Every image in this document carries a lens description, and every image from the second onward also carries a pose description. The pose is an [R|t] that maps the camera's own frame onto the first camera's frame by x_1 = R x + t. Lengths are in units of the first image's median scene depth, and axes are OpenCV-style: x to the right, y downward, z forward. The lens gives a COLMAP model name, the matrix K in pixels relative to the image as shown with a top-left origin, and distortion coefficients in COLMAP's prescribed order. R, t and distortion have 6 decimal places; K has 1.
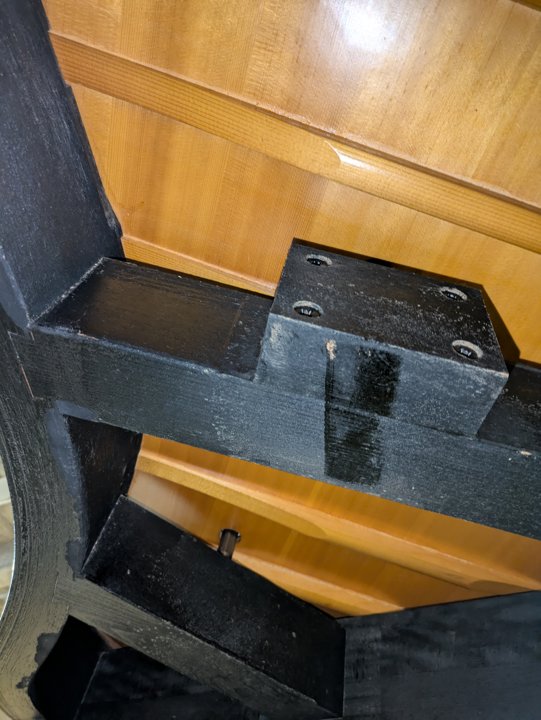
lens RADIAL K [[524.1, 0, 270.3], [0, 524.1, 345.3], [0, 0, 1]] dist [0.039944, -0.070149]
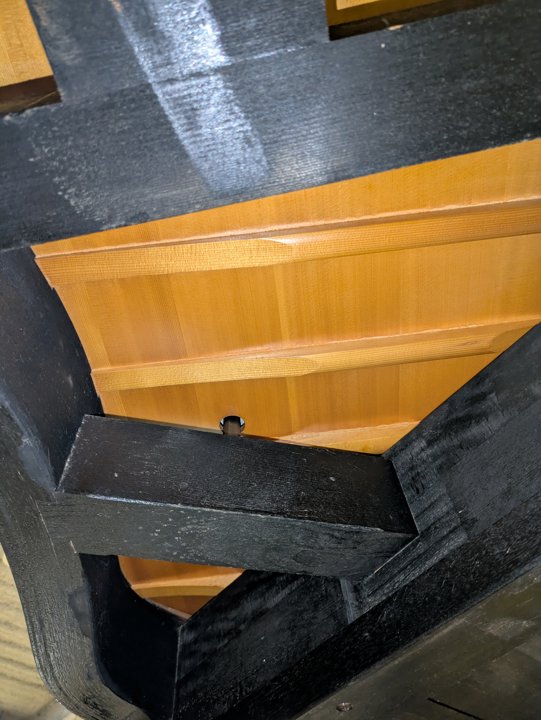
lens RADIAL K [[524.1, 0, 270.3], [0, 524.1, 345.3], [0, 0, 1]] dist [0.039944, -0.070149]
pose [[0.900858, -0.433852, -0.015059, 0.064948], [0.433012, 0.900502, -0.039965, 0.354730], [0.030900, 0.029482, 0.999088, 0.115516]]
